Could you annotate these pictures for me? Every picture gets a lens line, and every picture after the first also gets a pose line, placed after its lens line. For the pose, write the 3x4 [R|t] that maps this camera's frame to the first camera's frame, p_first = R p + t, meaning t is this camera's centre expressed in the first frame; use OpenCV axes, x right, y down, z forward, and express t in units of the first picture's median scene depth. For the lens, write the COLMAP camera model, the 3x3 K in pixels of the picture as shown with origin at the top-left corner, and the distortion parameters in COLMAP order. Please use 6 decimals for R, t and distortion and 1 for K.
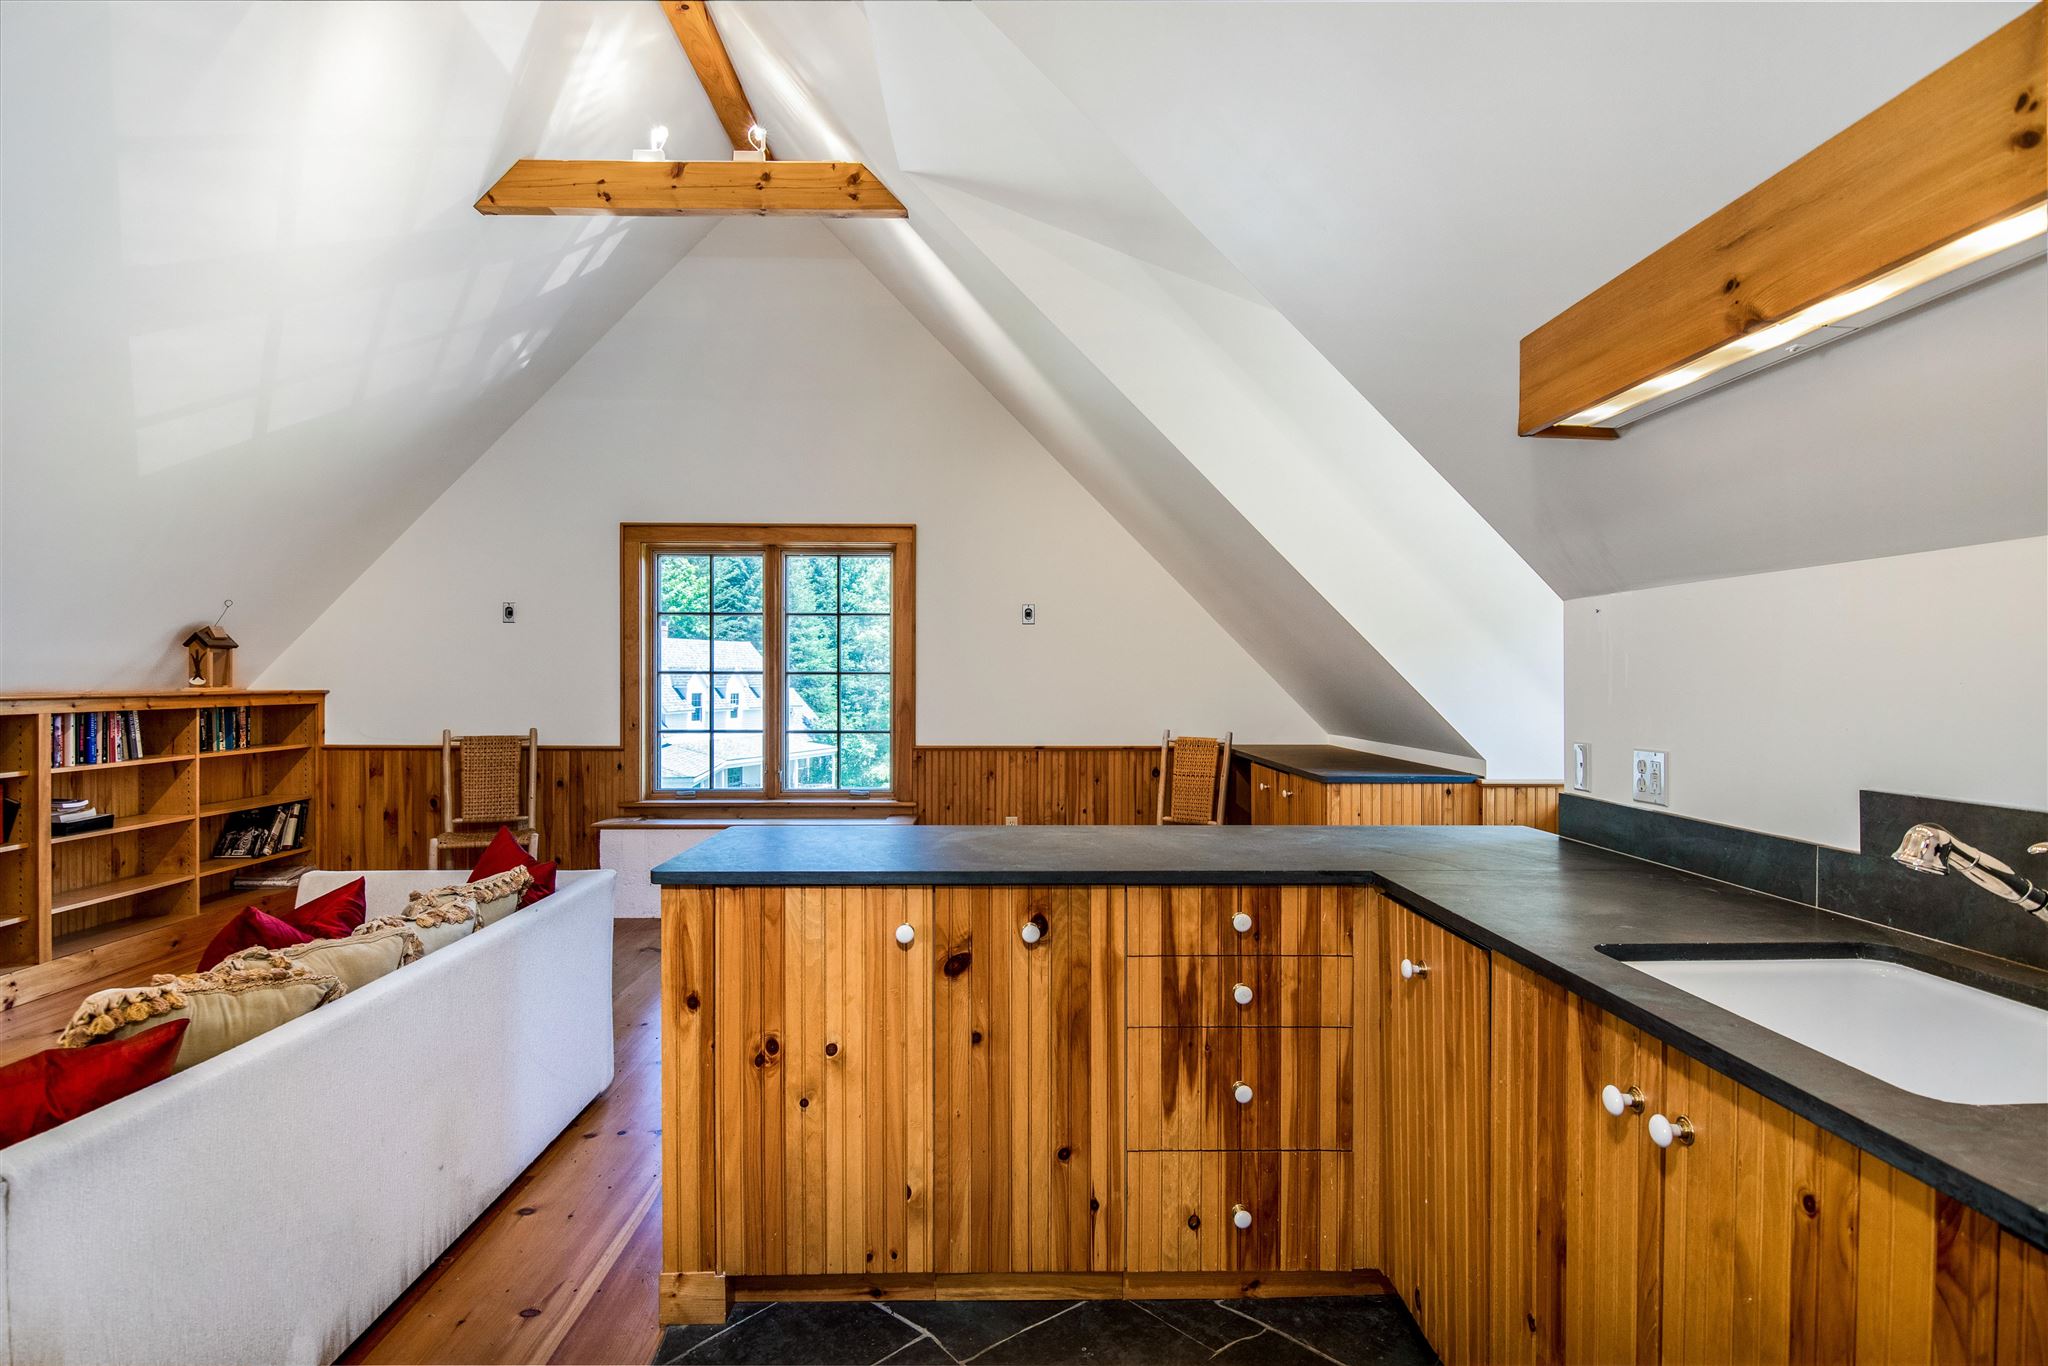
lens RADIAL K [[1034.5, 0, 1028.4], [0, 1034.5, 684.1], [0, 0, 1]] dist [-0.019972, -0.000876]
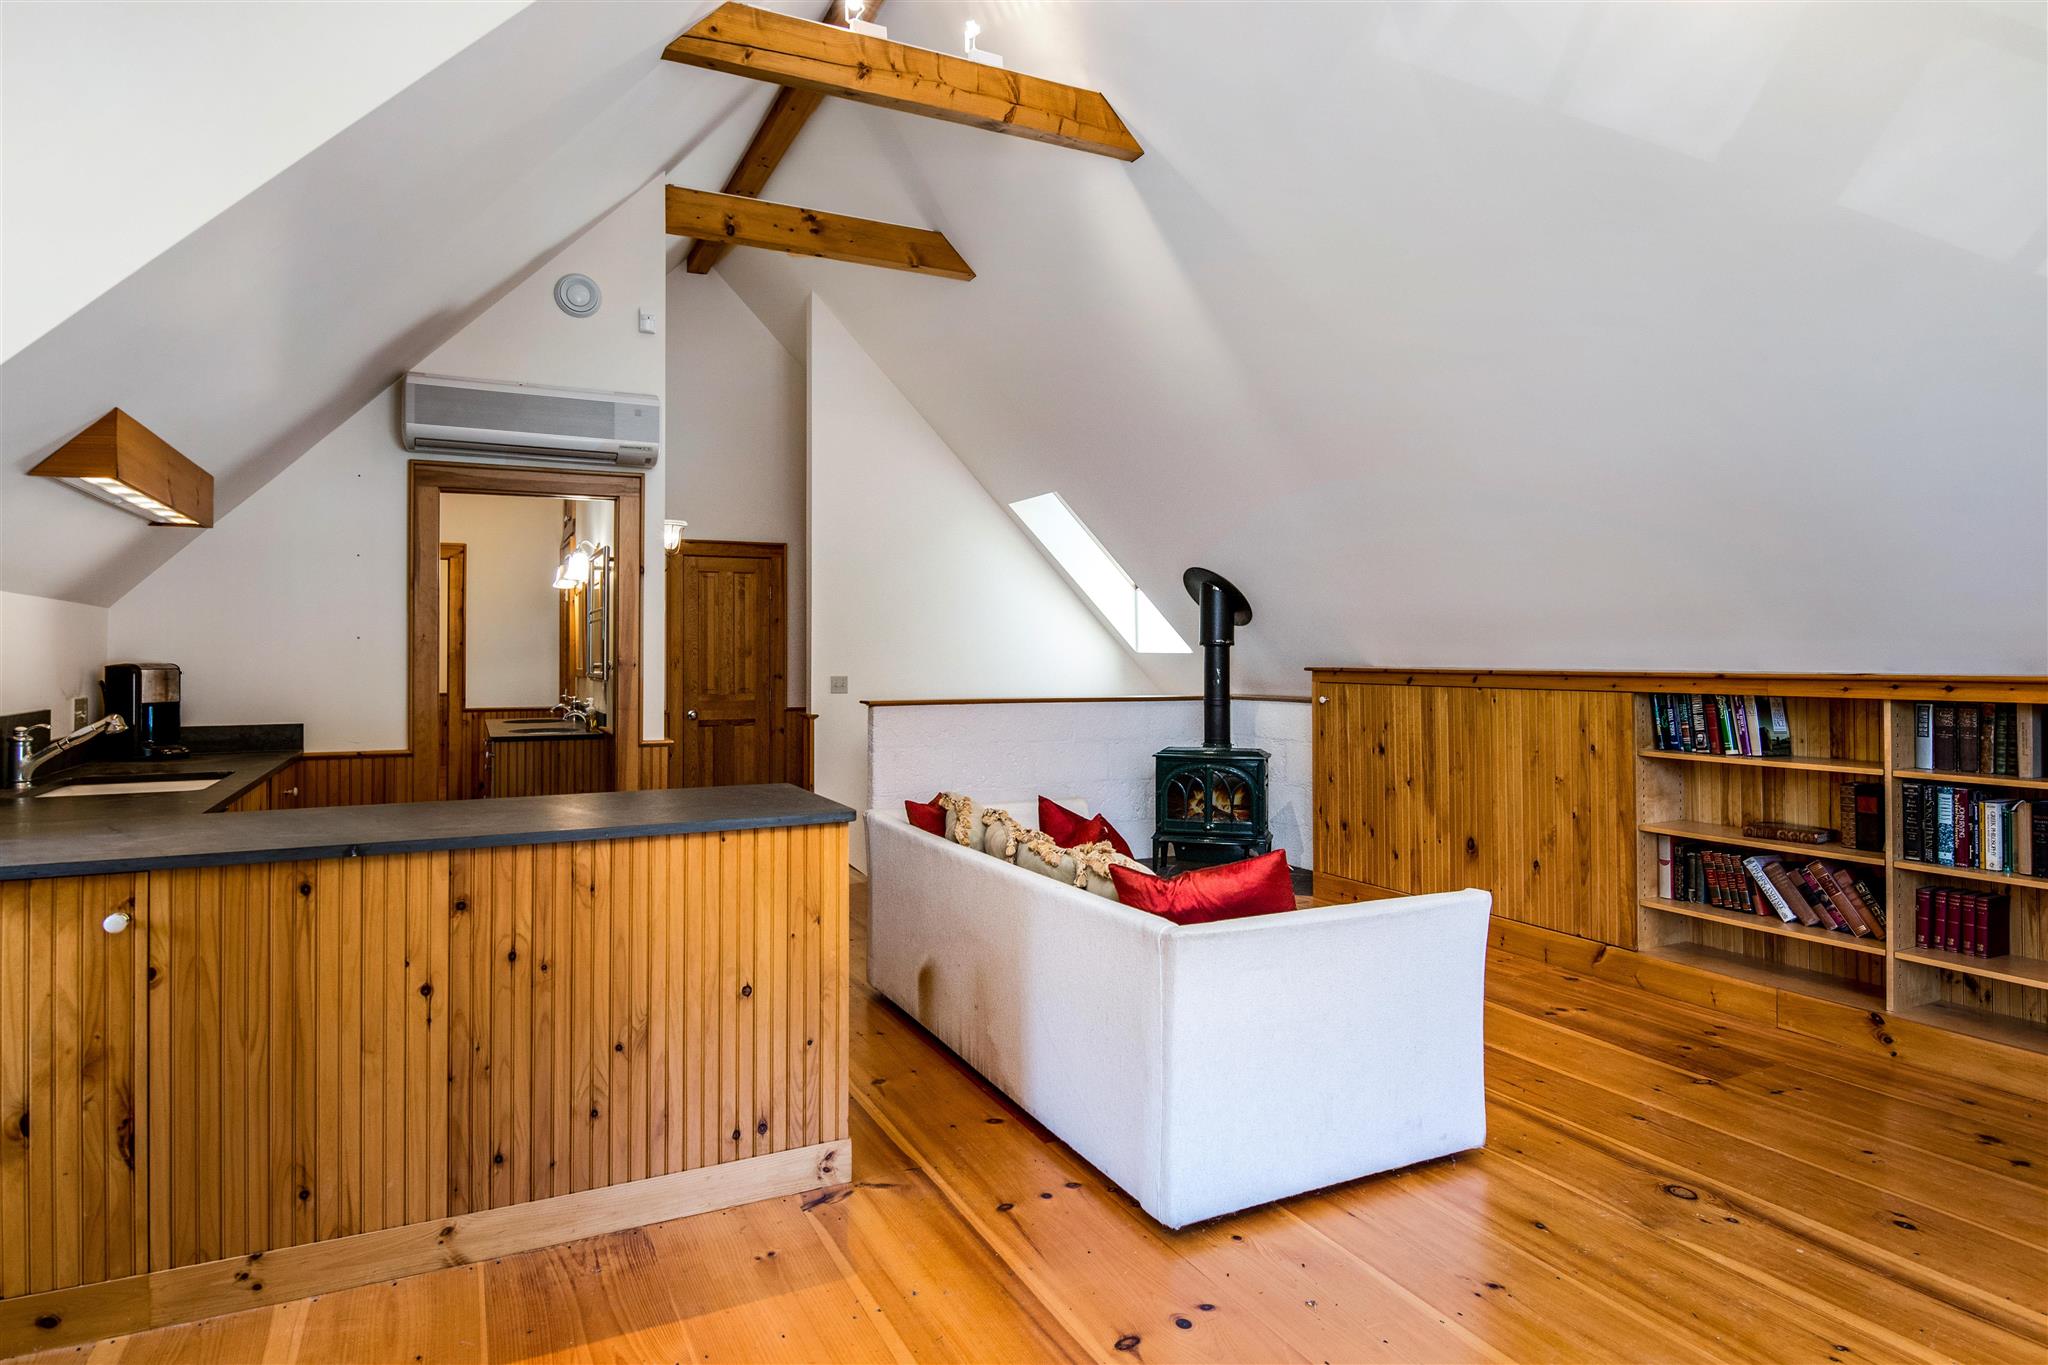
lens RADIAL K [[1139.5, 0, 1016.3], [0, 1139.5, 648.6], [0, 0, 1]] dist [-0.006696, -0.006985]
pose [[-0.909068, -0.003095, -0.416637, 0.013037], [-0.002011, 0.999993, -0.003041, -0.006716], [0.416643, -0.001927, -0.909068, 1.431807]]
